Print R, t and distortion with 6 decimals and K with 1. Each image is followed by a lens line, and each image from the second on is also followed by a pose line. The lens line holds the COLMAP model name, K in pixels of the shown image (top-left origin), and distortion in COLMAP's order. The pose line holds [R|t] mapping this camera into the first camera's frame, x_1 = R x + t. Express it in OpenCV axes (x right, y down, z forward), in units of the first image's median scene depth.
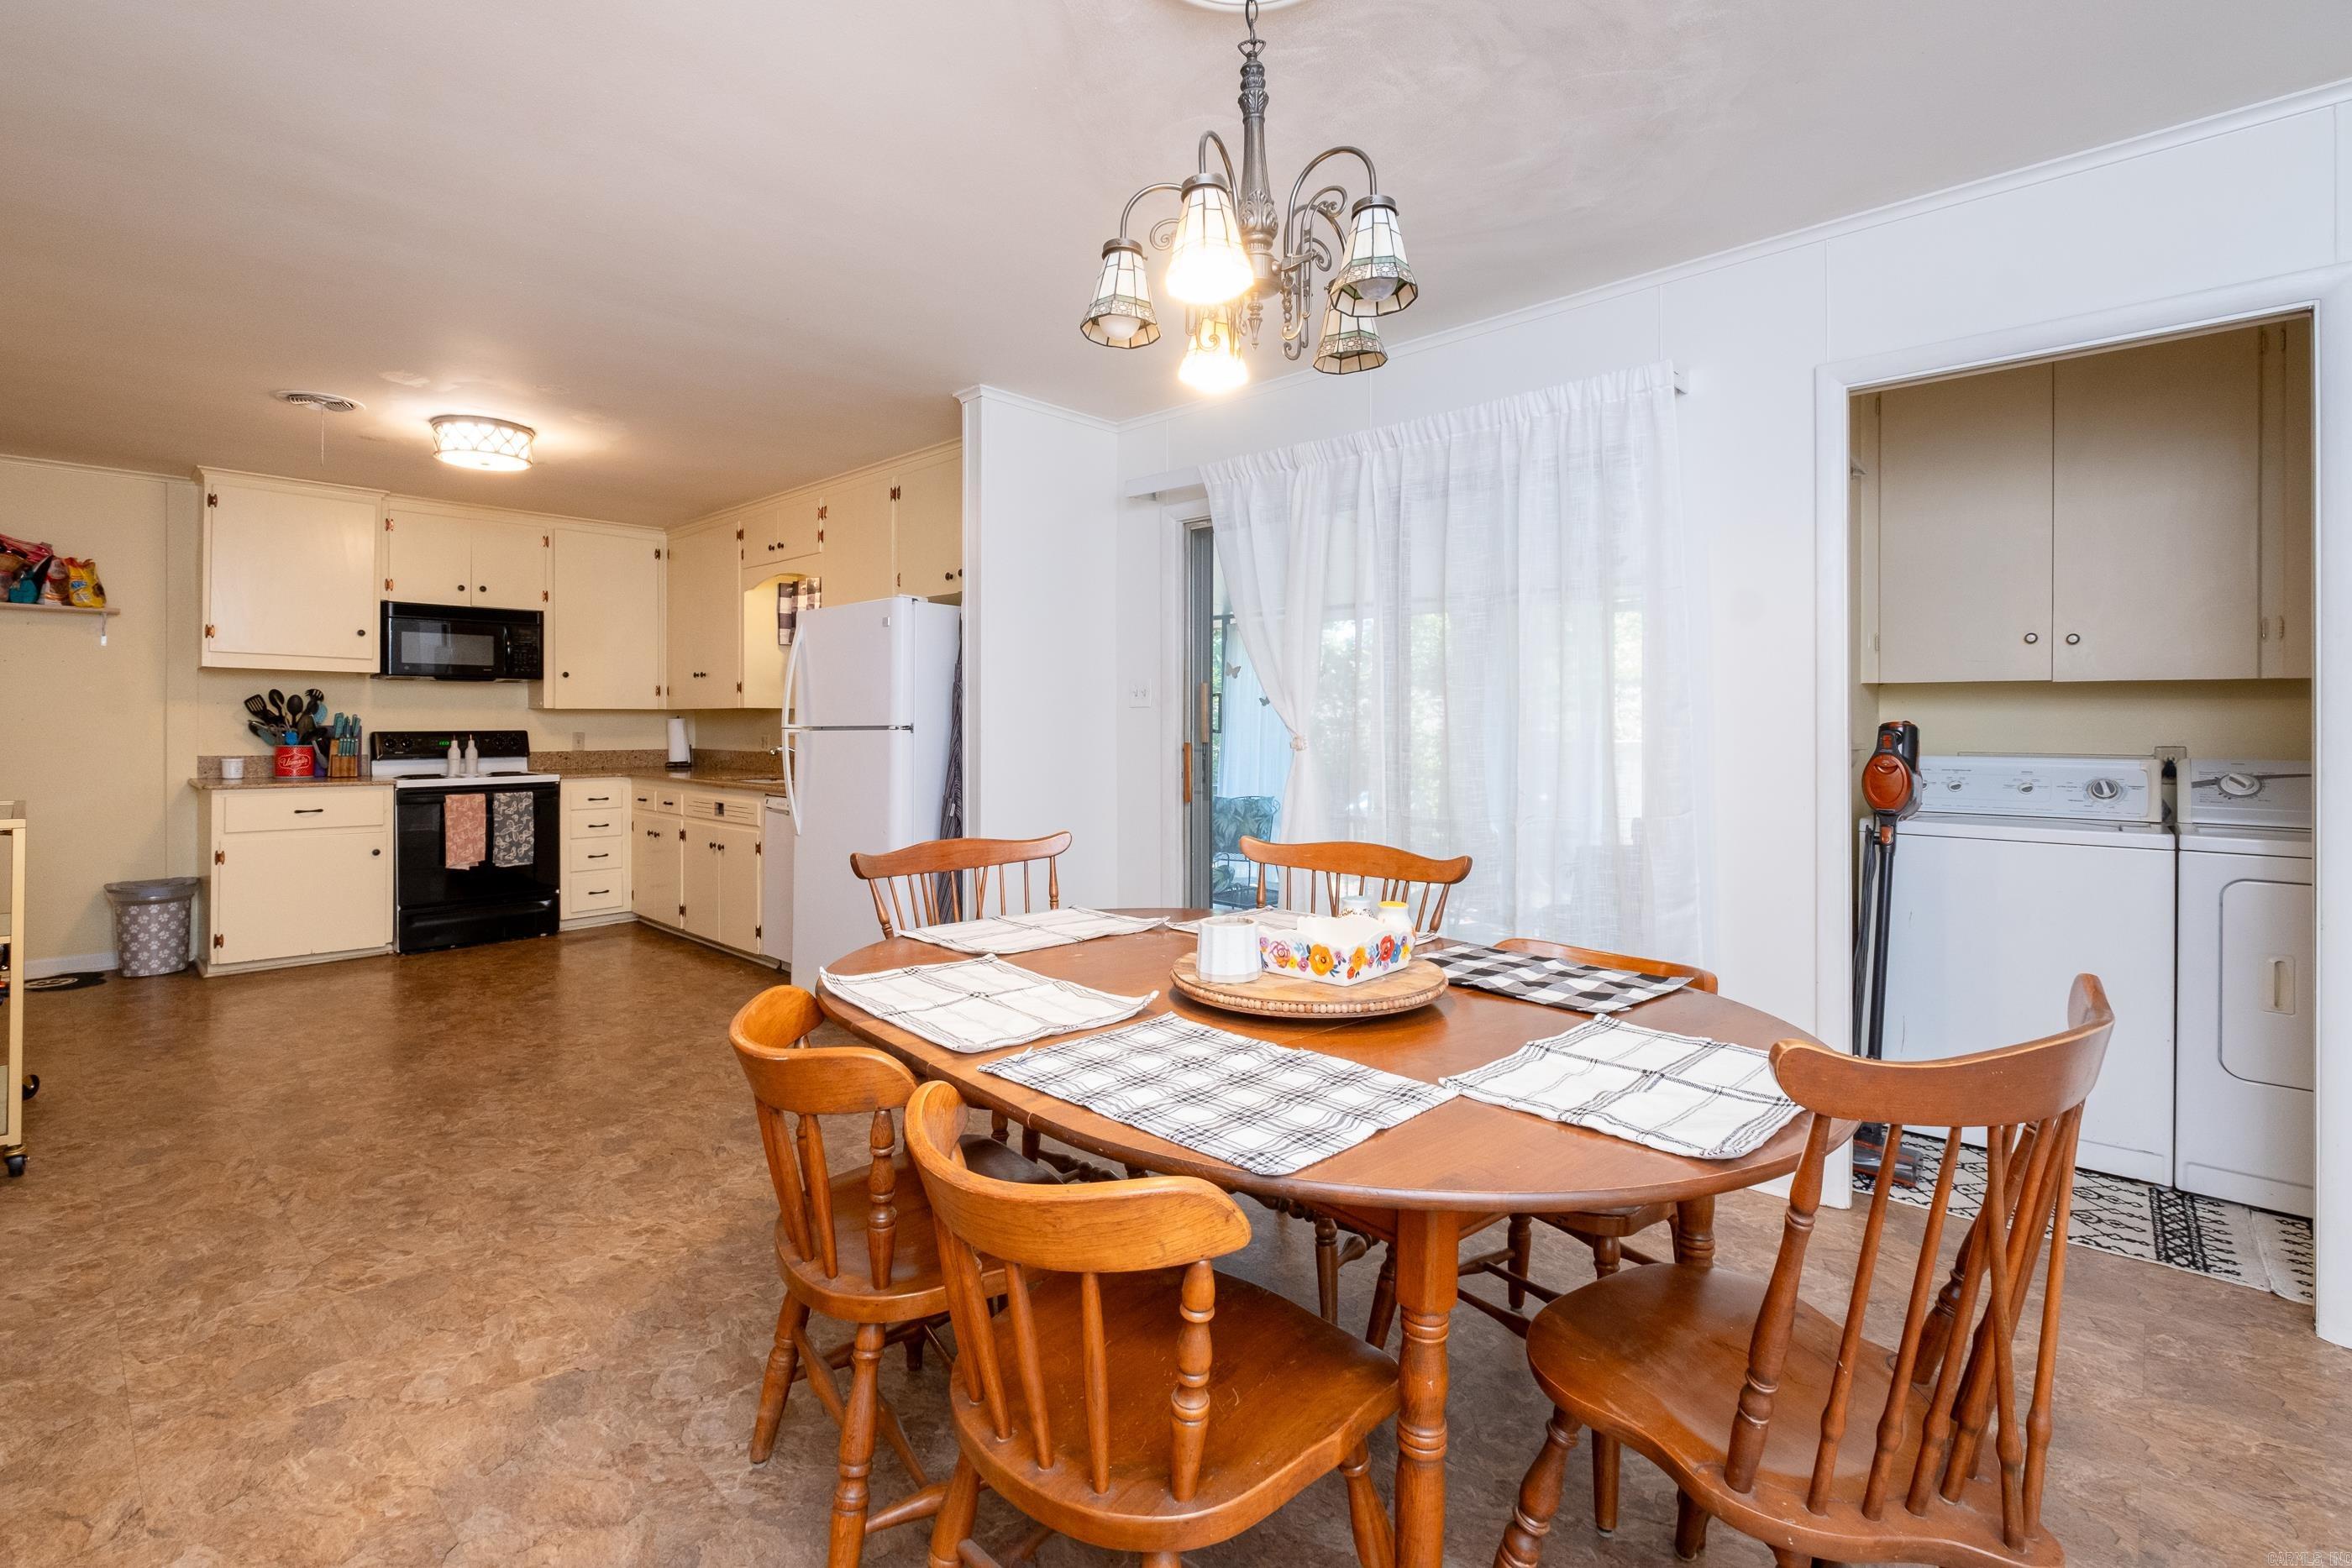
lens RADIAL K [[1073.6, 0, 1193.1], [0, 1073.6, 731.8], [0, 0, 1]] dist [-0.003284, -0.000299]
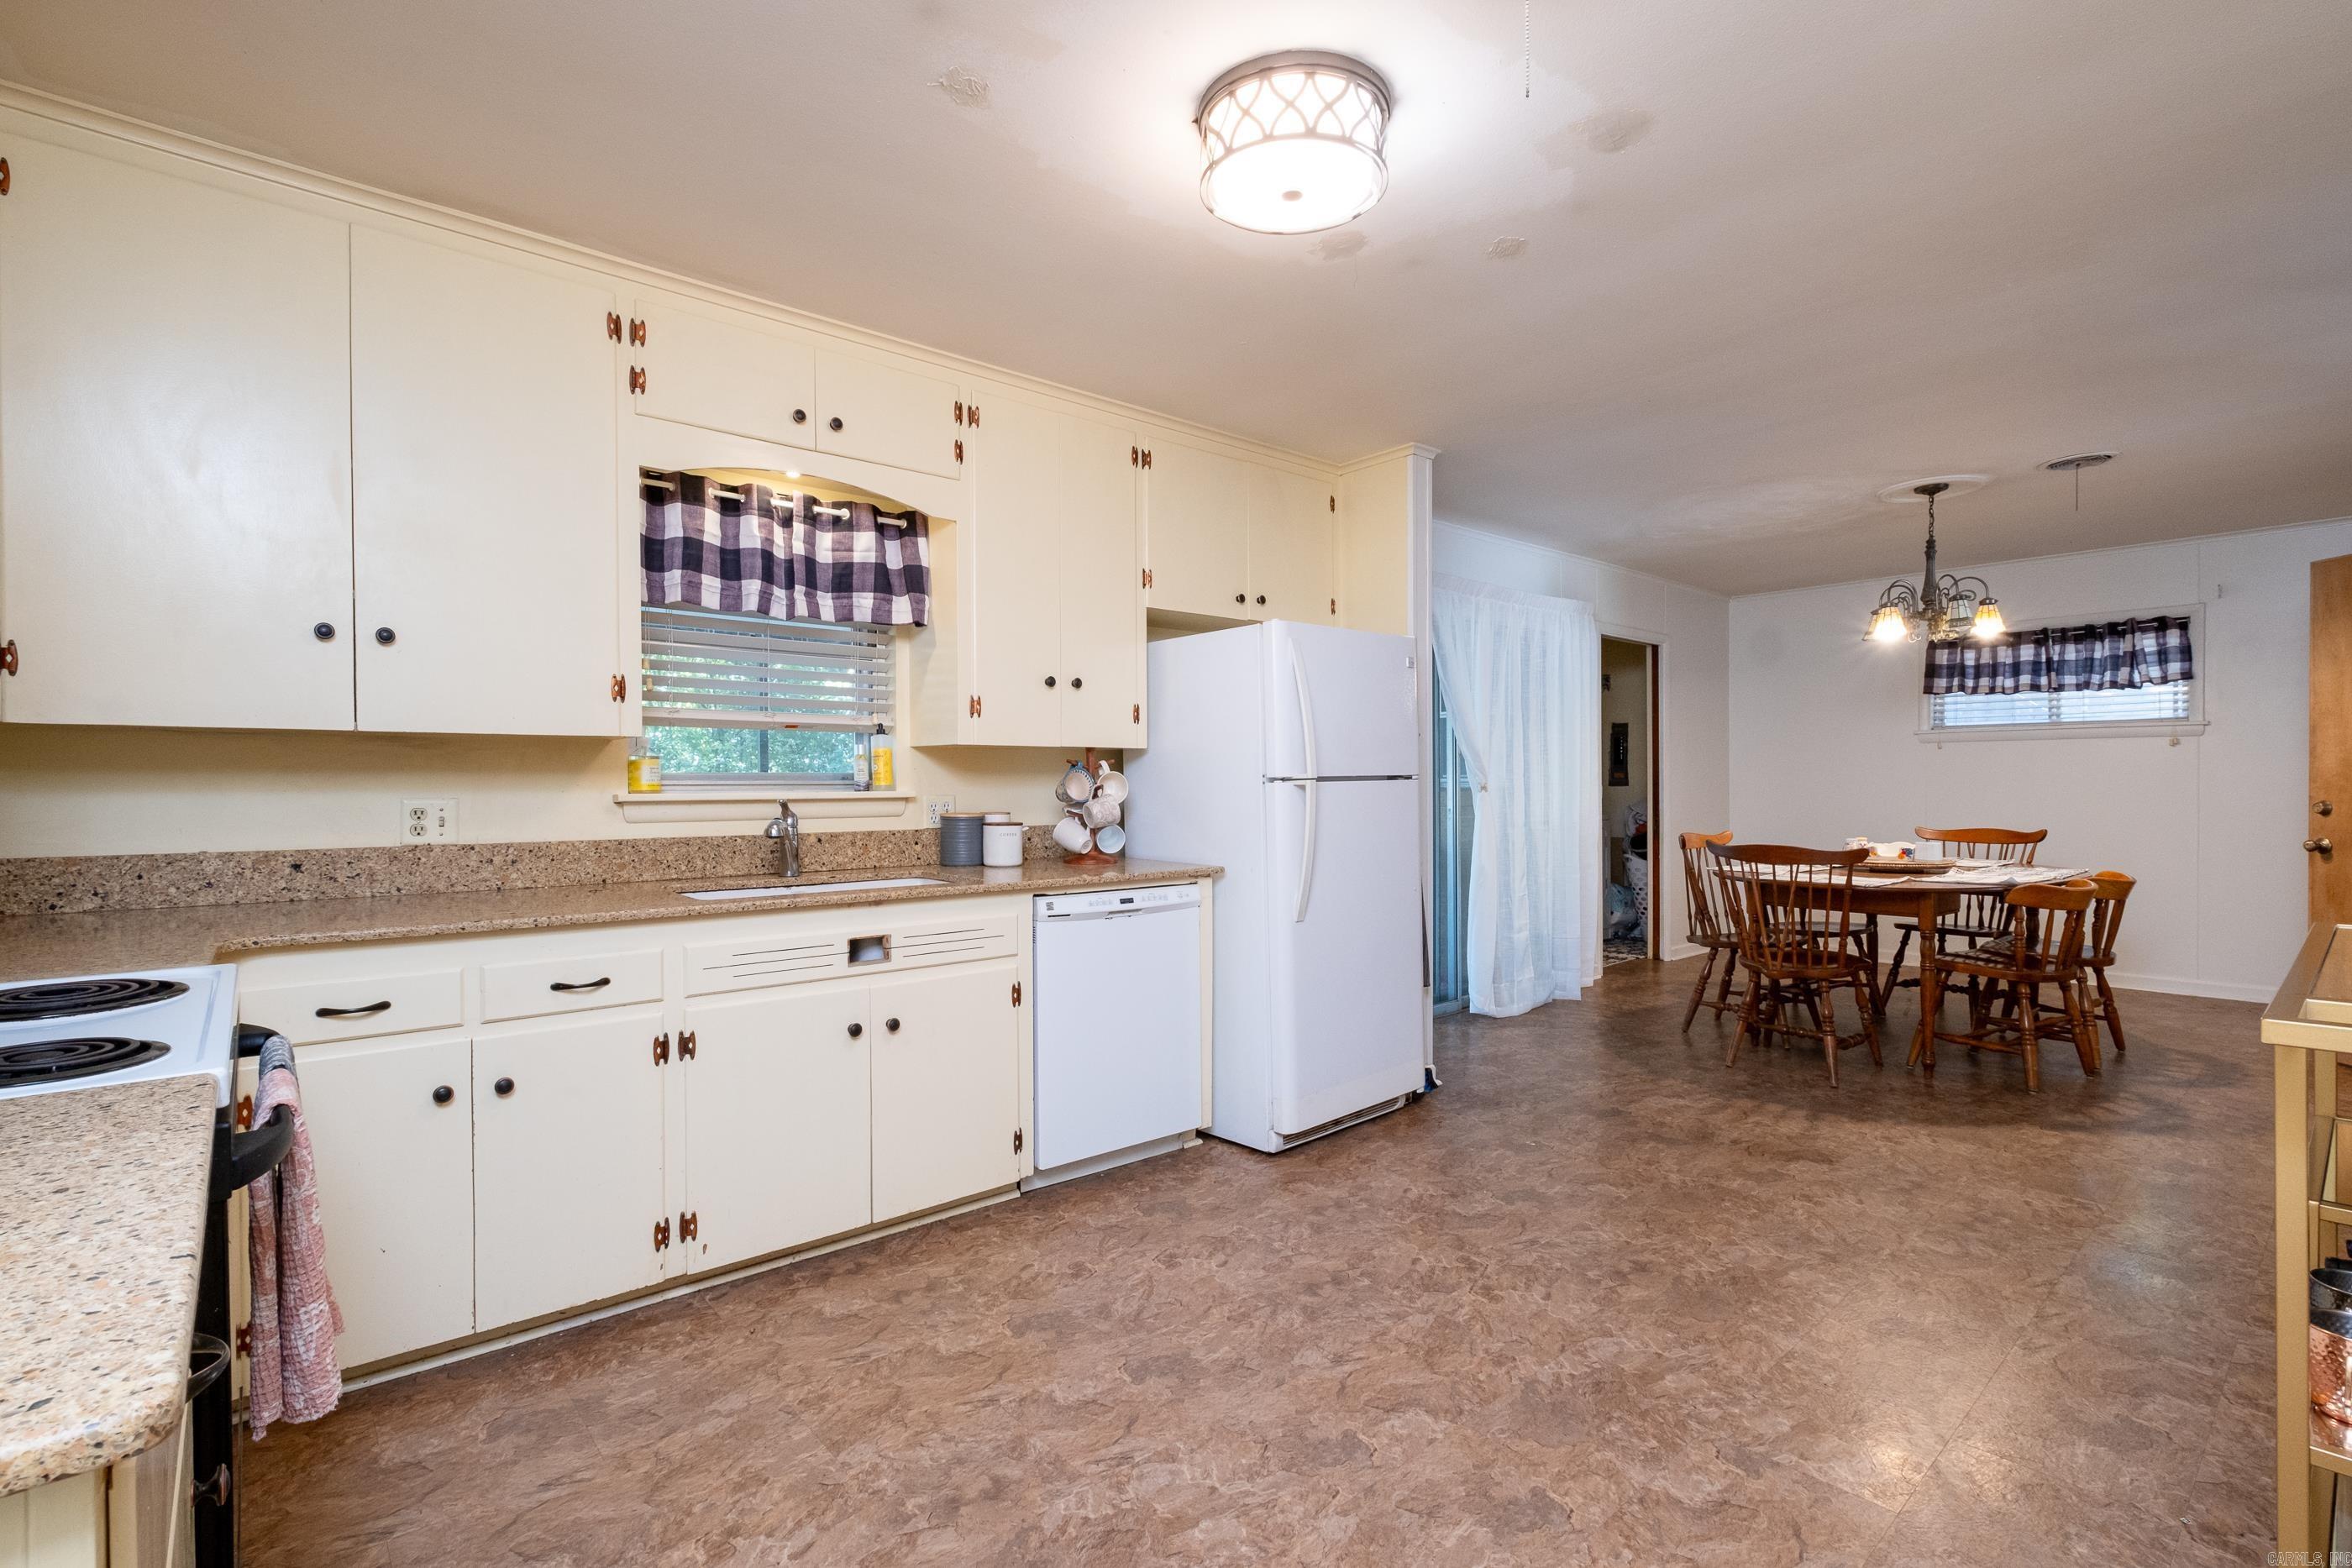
lens RADIAL K [[1067.9, 0, 1183.2], [0, 1067.9, 800.0], [0, 0, 1]] dist [-0.002517, -0.000794]
pose [[0.109141, -0.021010, 0.993804, -0.890784], [0.010175, 0.999748, 0.020018, -0.003600], [-0.993974, 0.007928, 0.109327, 0.795402]]
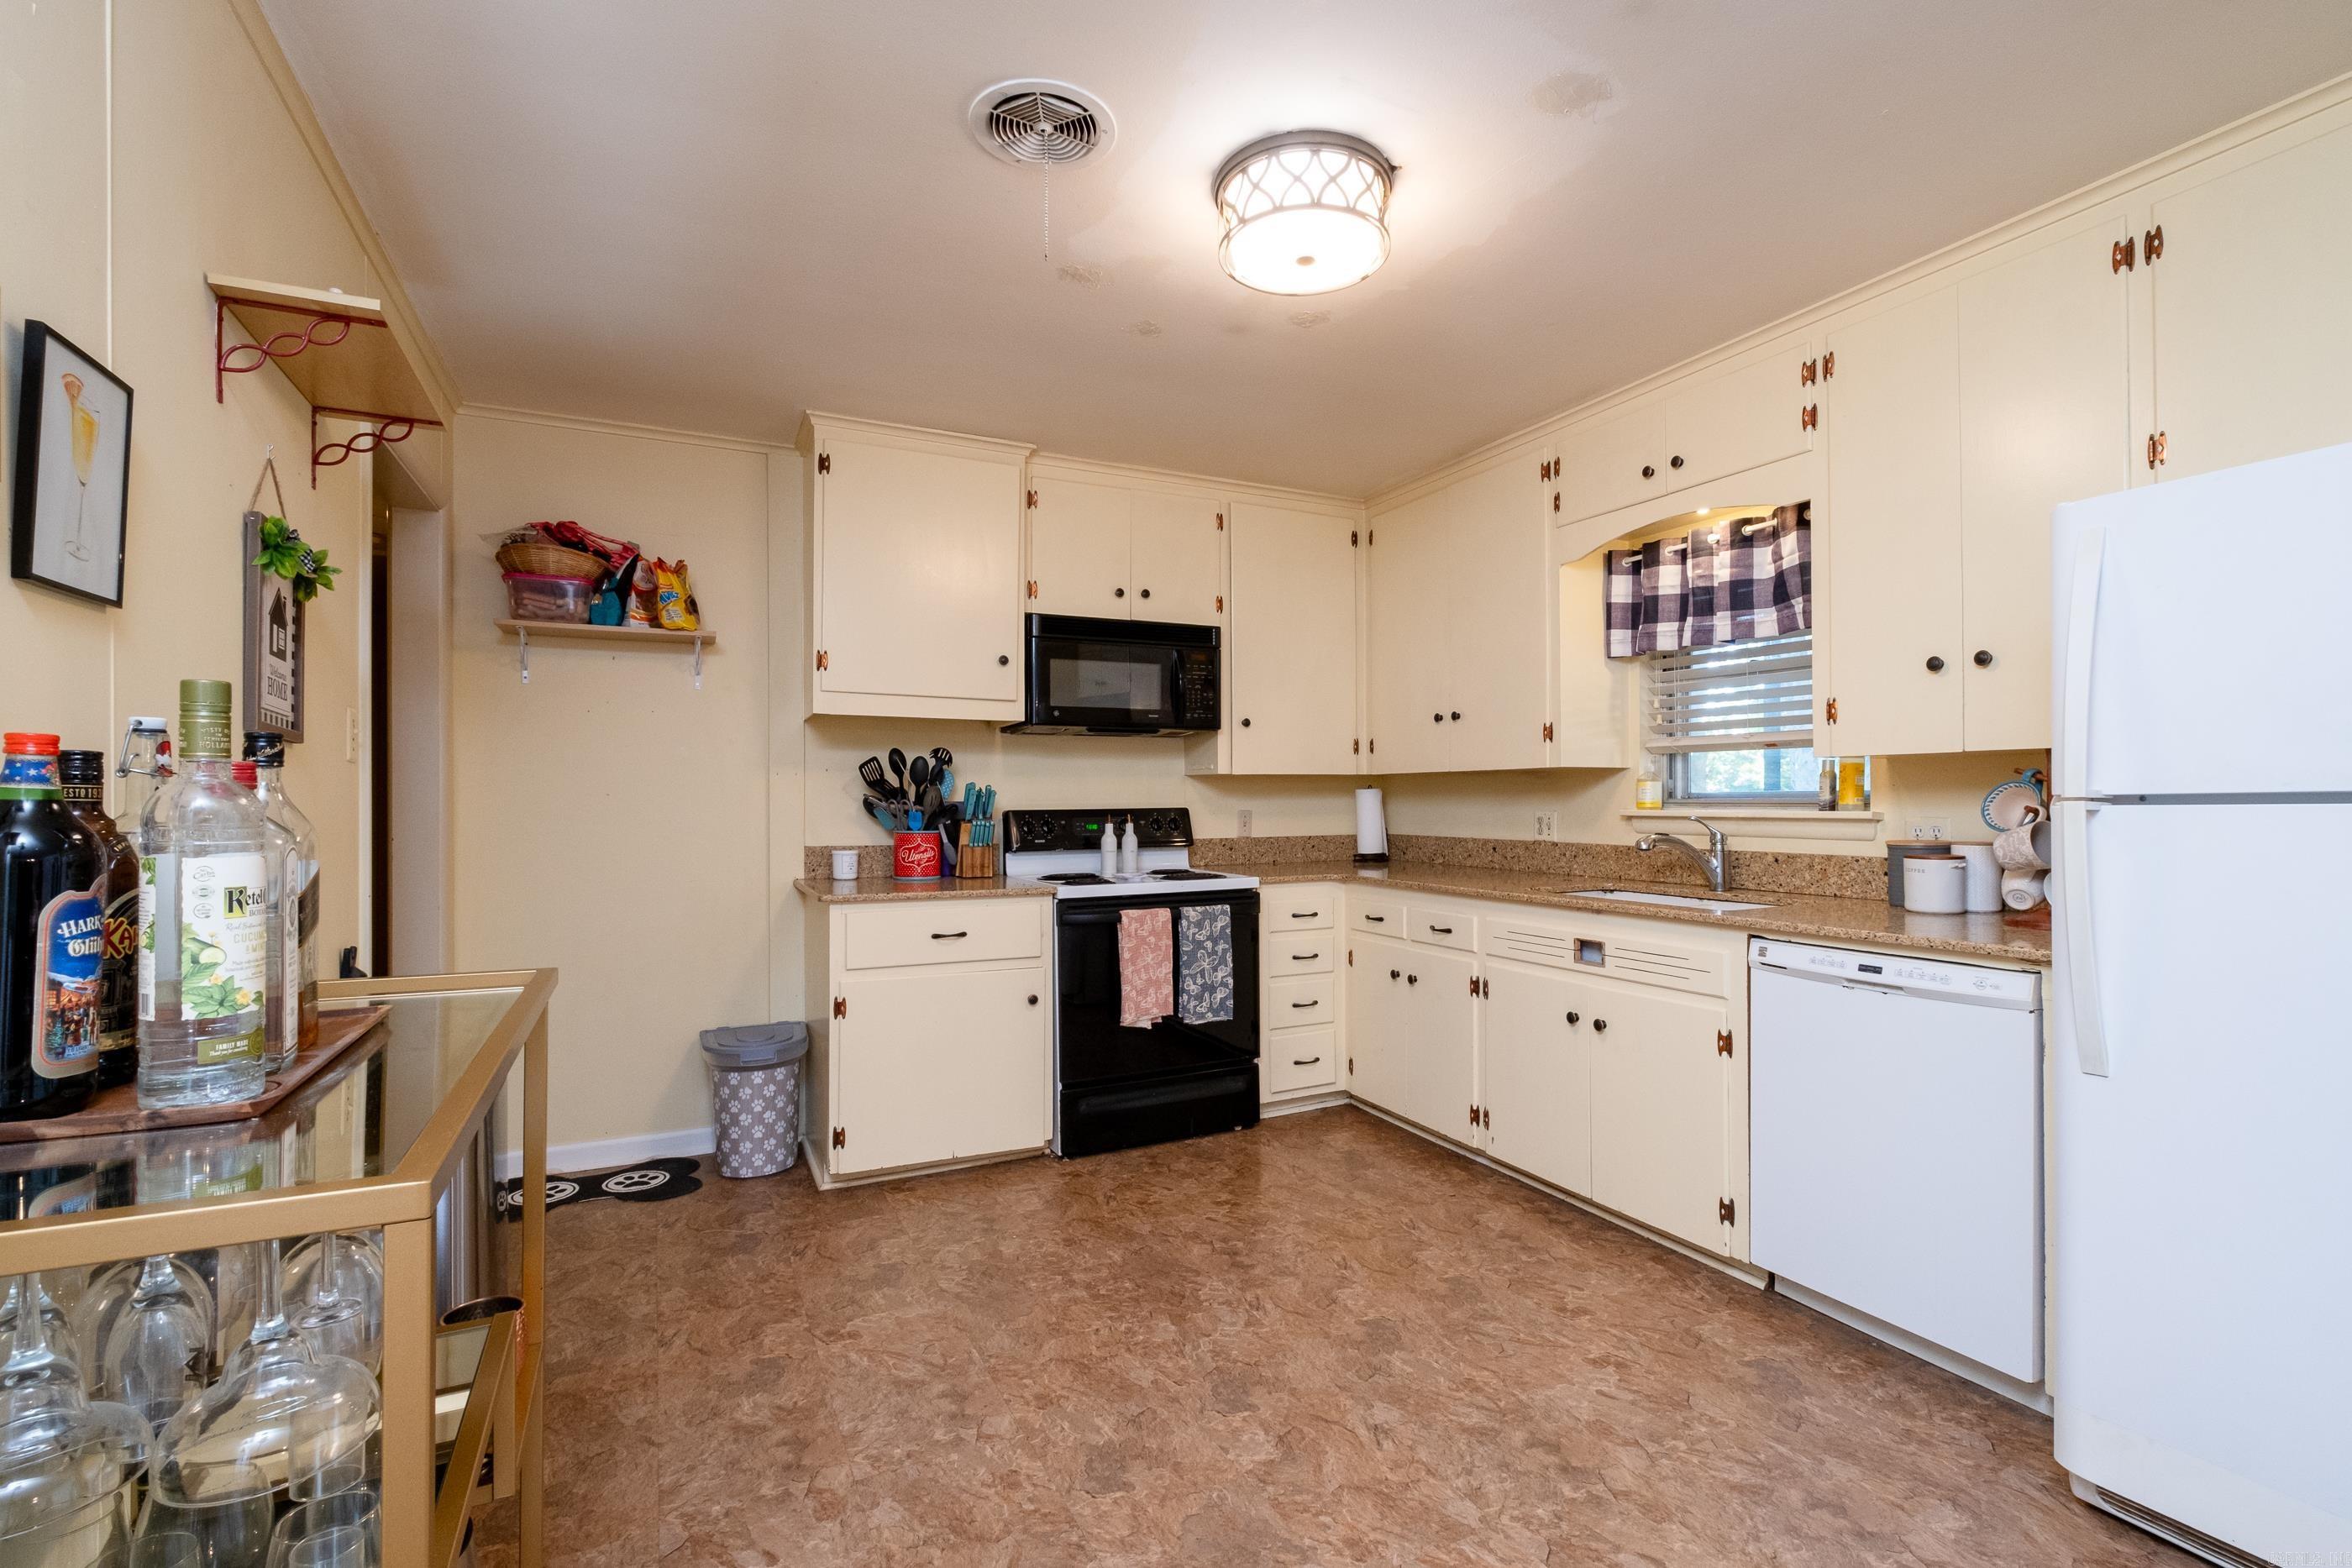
lens RADIAL K [[1073.6, 0, 1217.7], [0, 1073.6, 806.4], [0, 0, 1]] dist [-0.003284, -0.000299]
pose [[0.940693, -0.004484, -0.339230, -0.428850], [0.004213, 0.999990, -0.001536, -0.001075], [0.339234, 0.000015, 0.940702, 0.423751]]
